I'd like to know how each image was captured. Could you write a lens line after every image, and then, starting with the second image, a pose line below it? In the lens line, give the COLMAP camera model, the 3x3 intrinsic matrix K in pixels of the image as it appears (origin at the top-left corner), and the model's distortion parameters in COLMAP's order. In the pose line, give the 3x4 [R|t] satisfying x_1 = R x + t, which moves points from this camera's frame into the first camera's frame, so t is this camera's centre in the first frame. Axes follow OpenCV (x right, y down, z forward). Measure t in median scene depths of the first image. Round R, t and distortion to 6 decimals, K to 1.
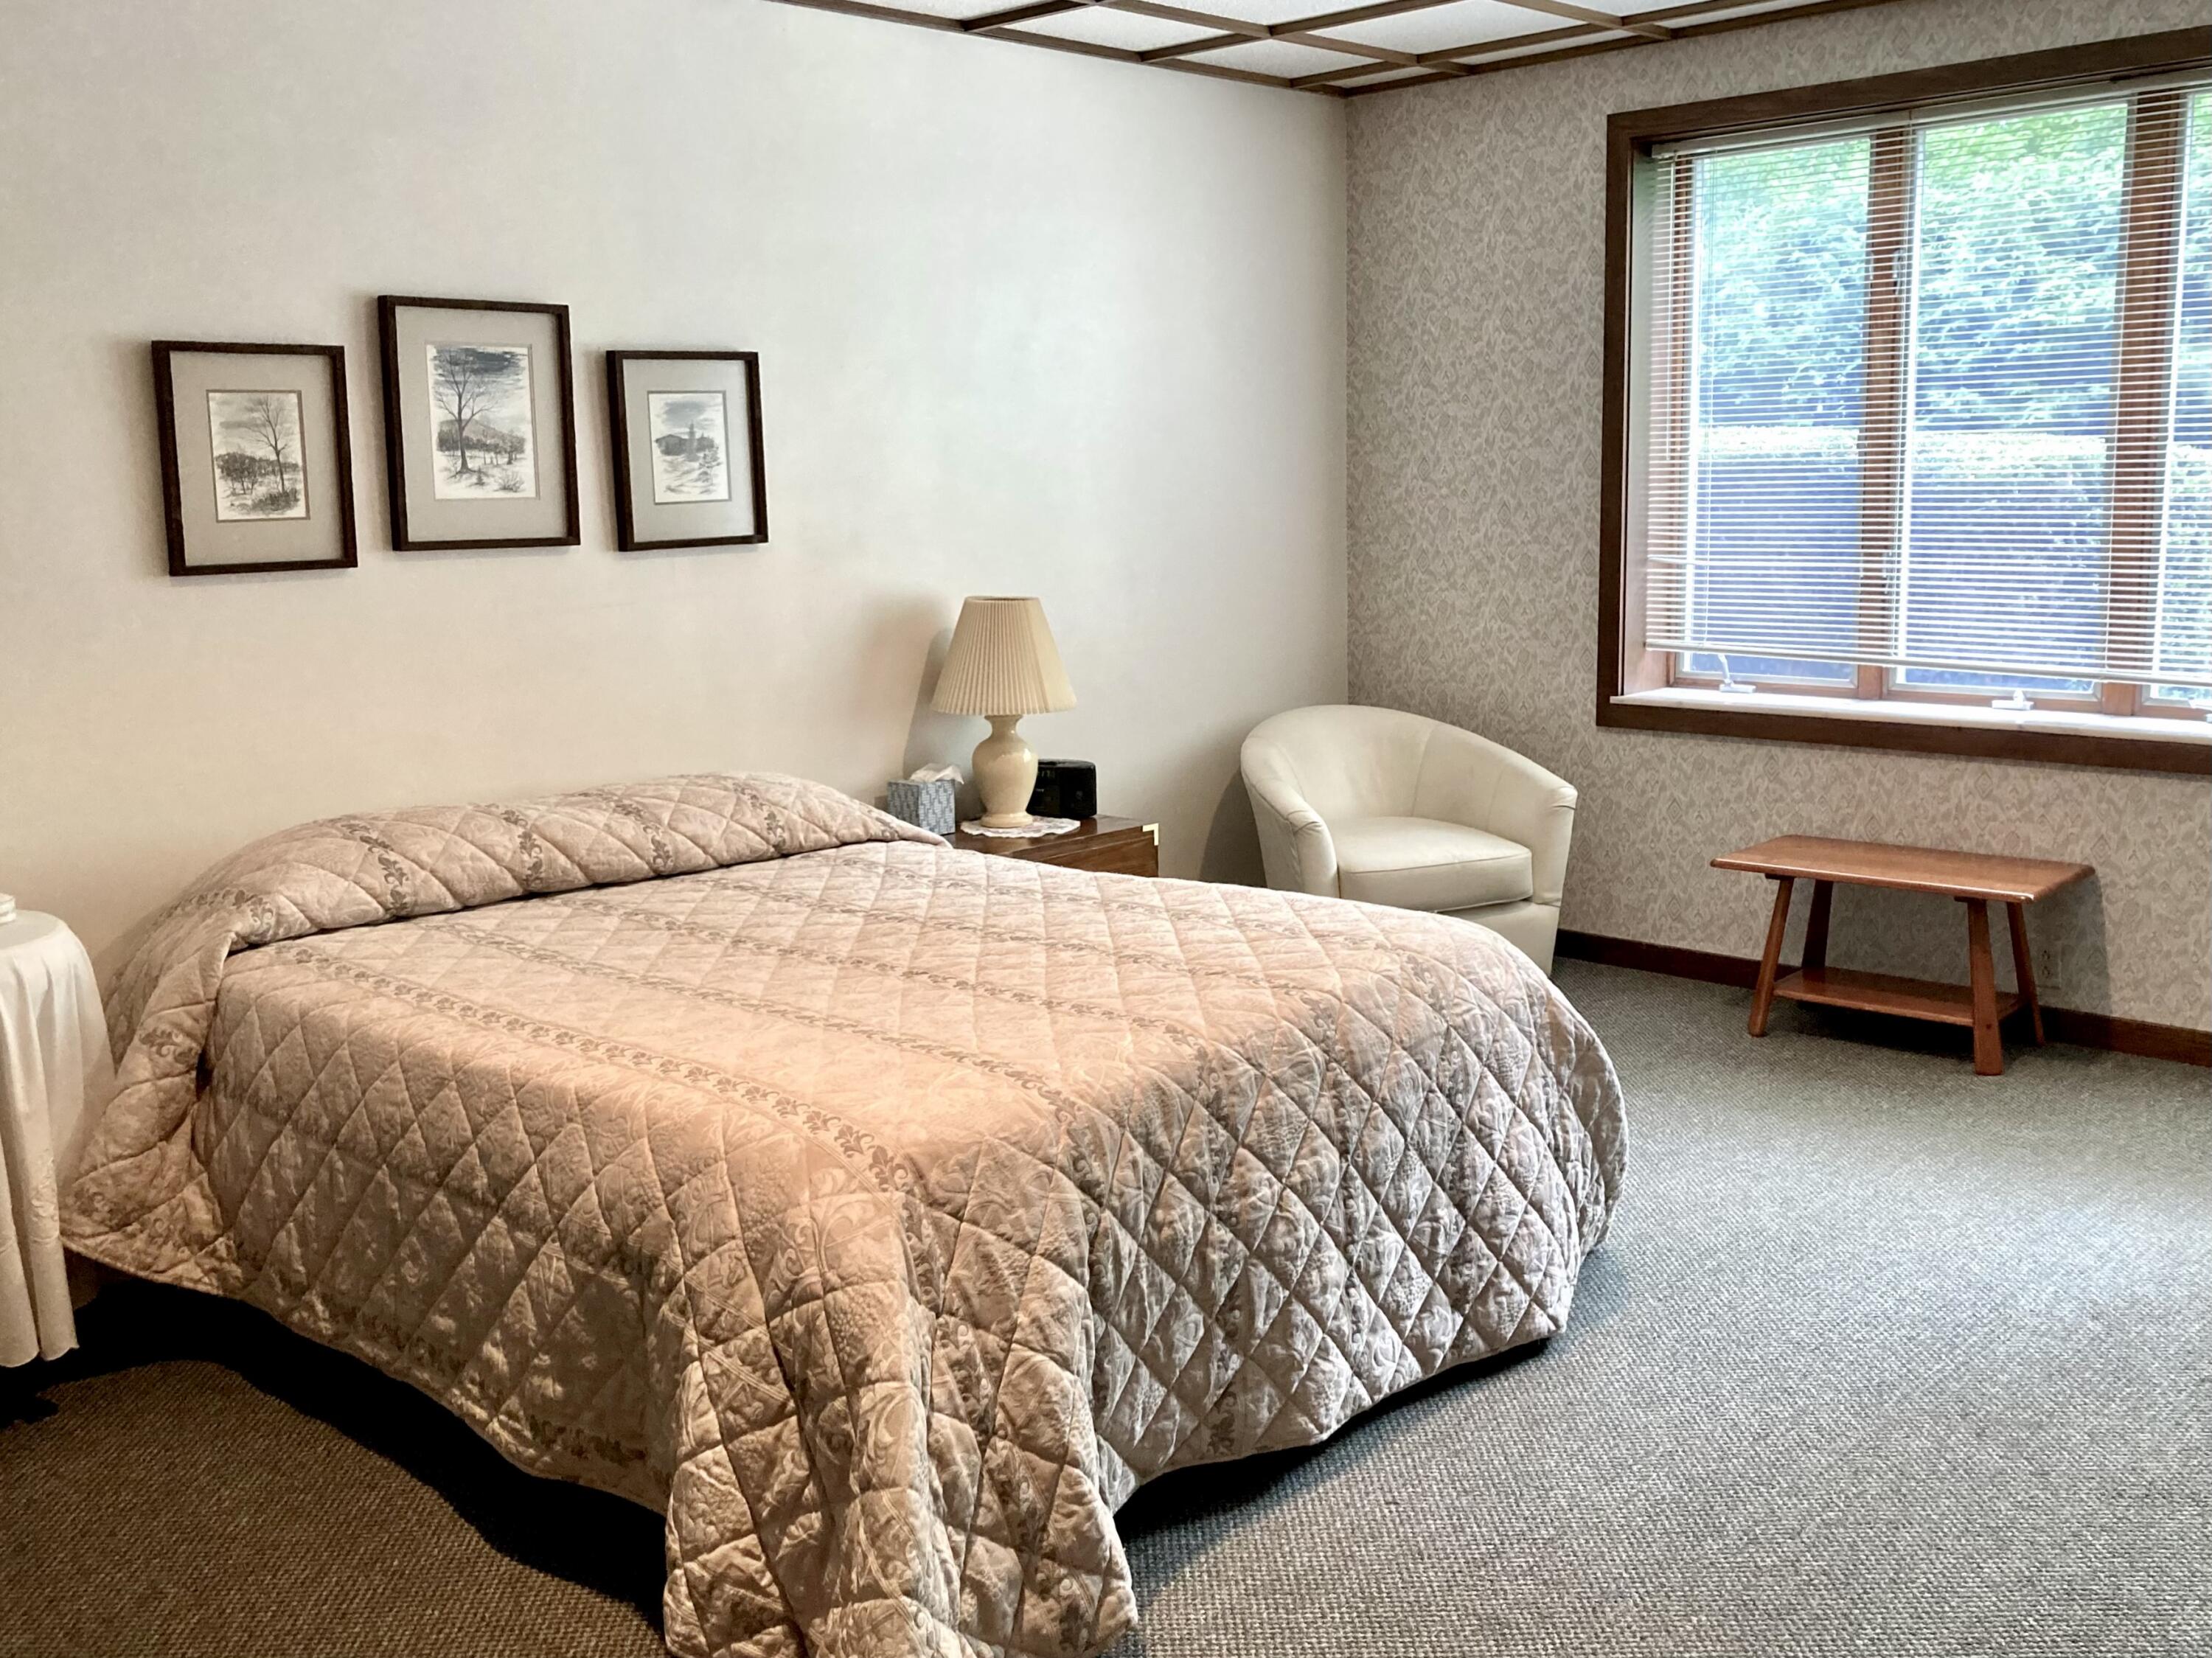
lens RADIAL K [[2189.8, 0, 1106.2], [0, 2189.8, 826.0], [0, 0, 1]] dist [-0.035643, 0.000000]
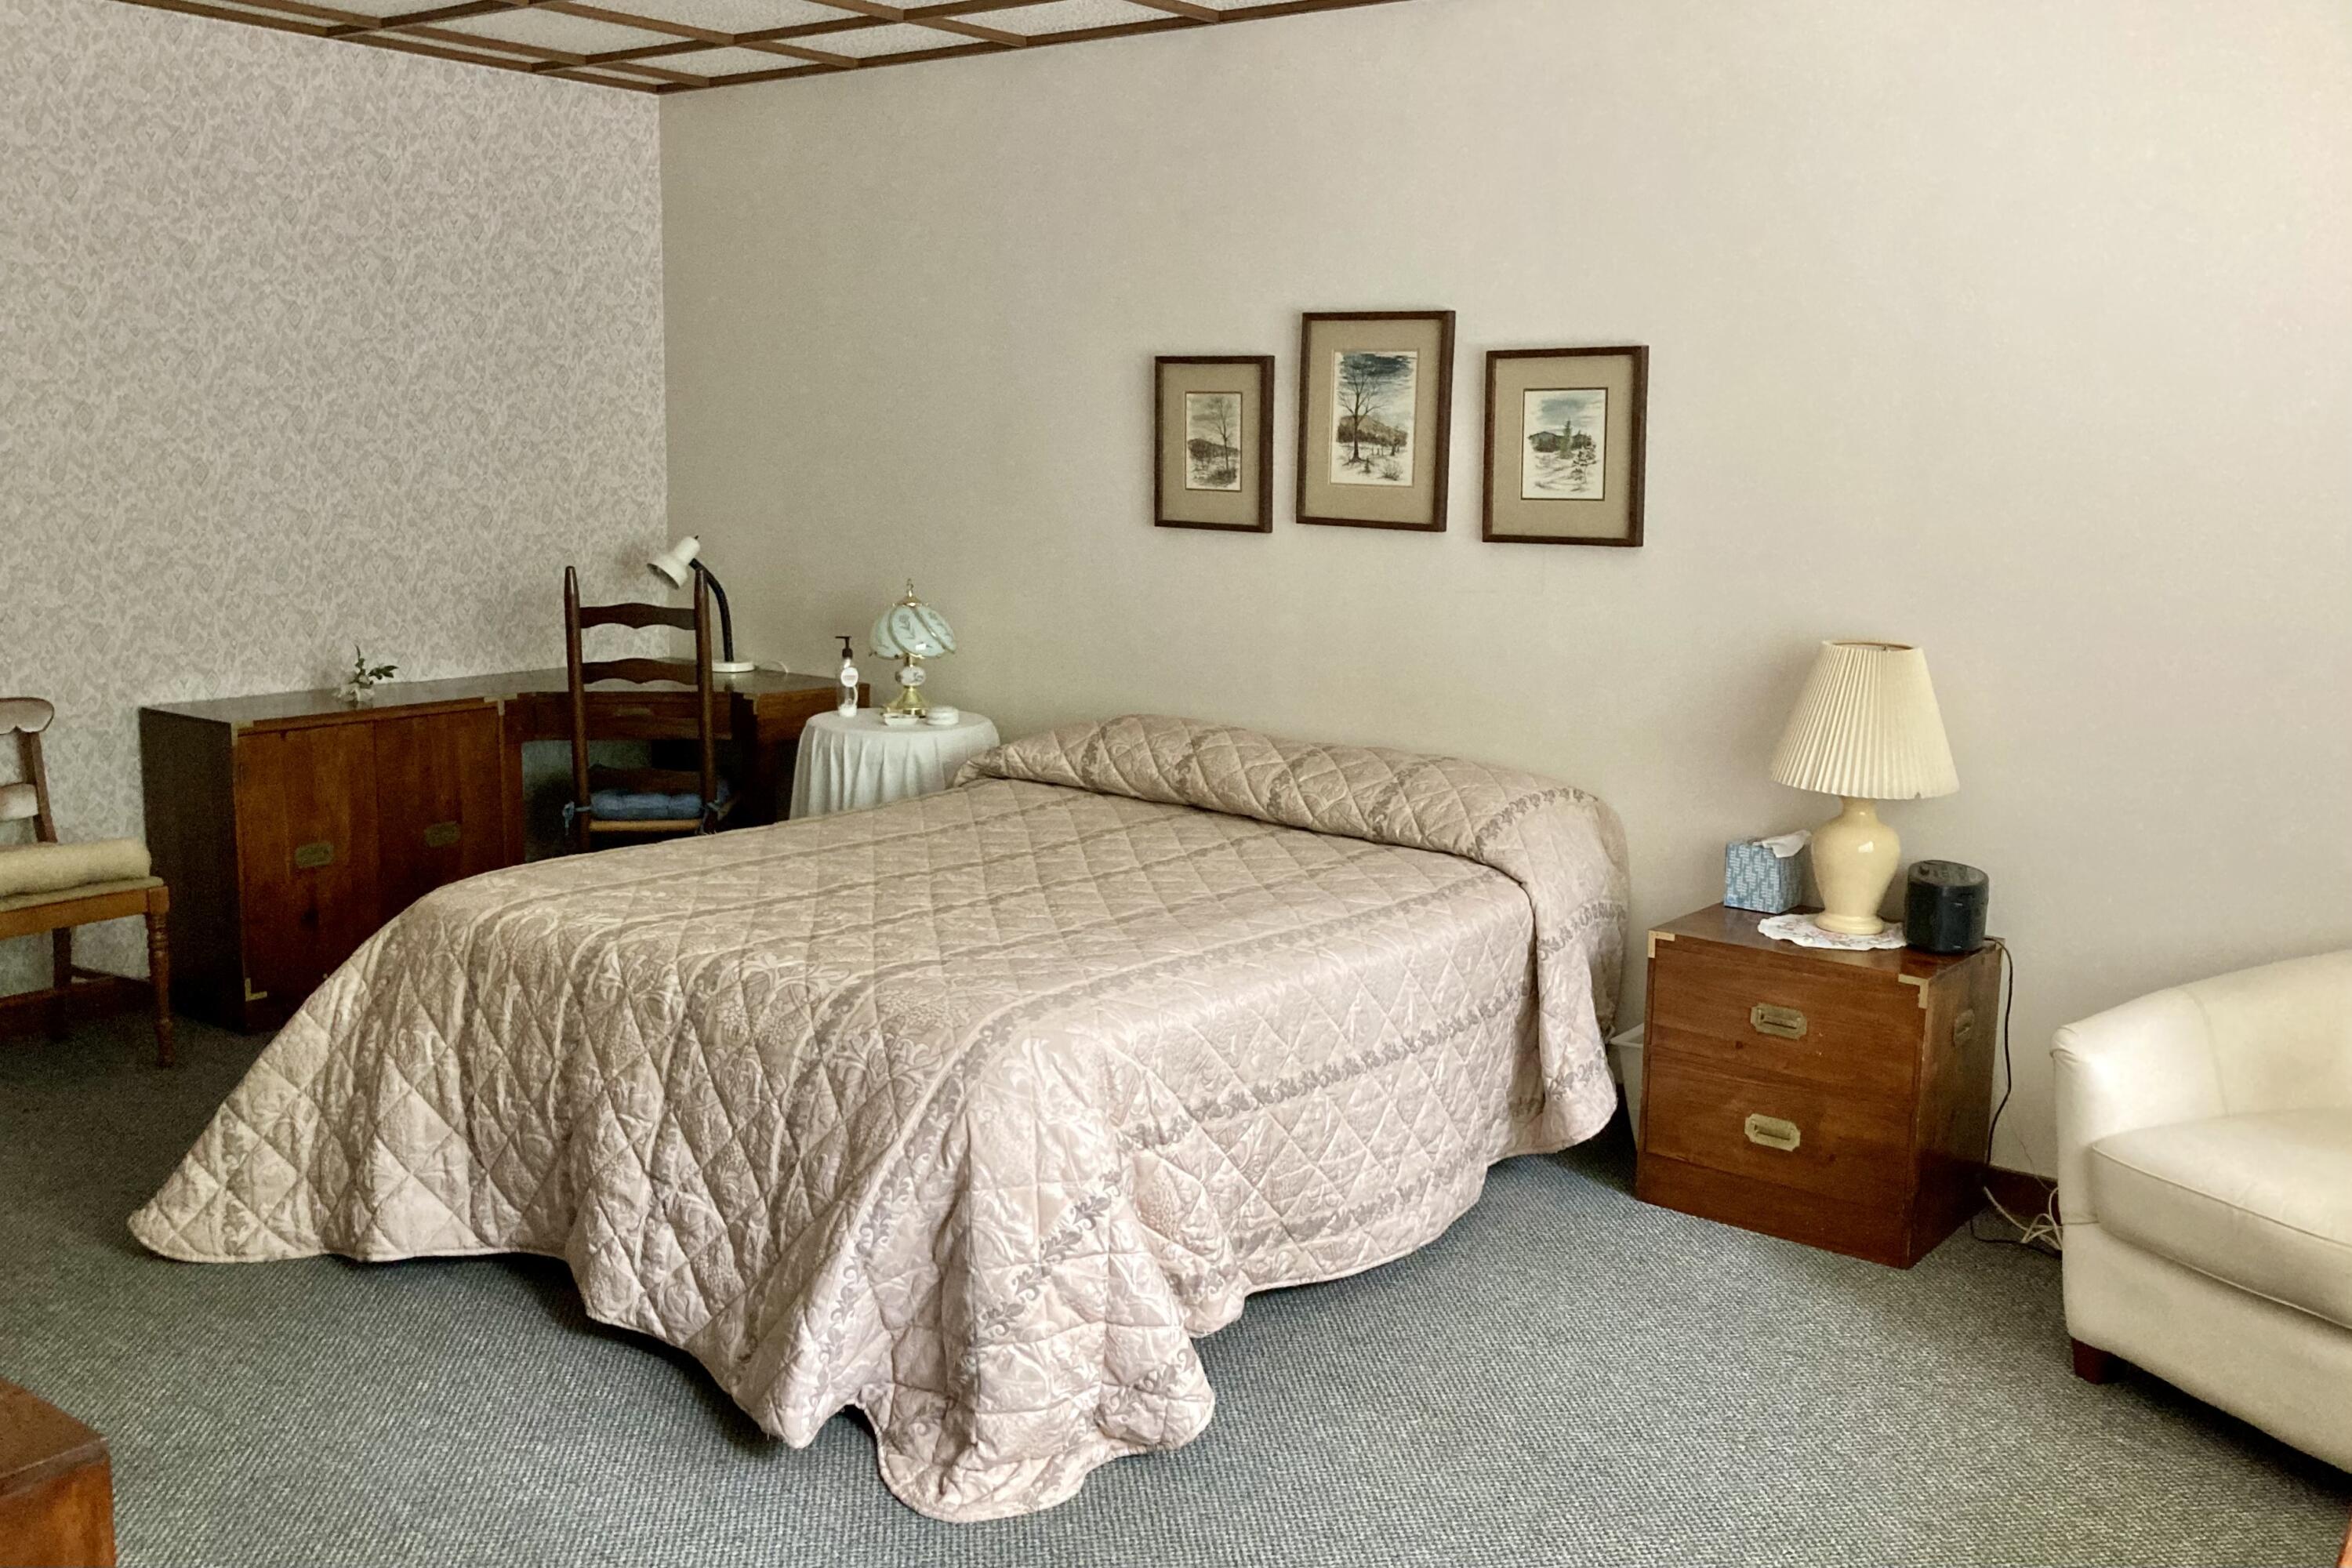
lens RADIAL K [[2062.9, 0, 1177.1], [0, 2062.9, 787.9], [0, 0, 1]] dist [0.002300, -0.000954]
pose [[0.099733, 0.185016, -0.977662, 0.798715], [-0.179607, 0.969768, 0.165200, -0.156047], [0.978670, 0.159119, 0.129948, 0.783102]]
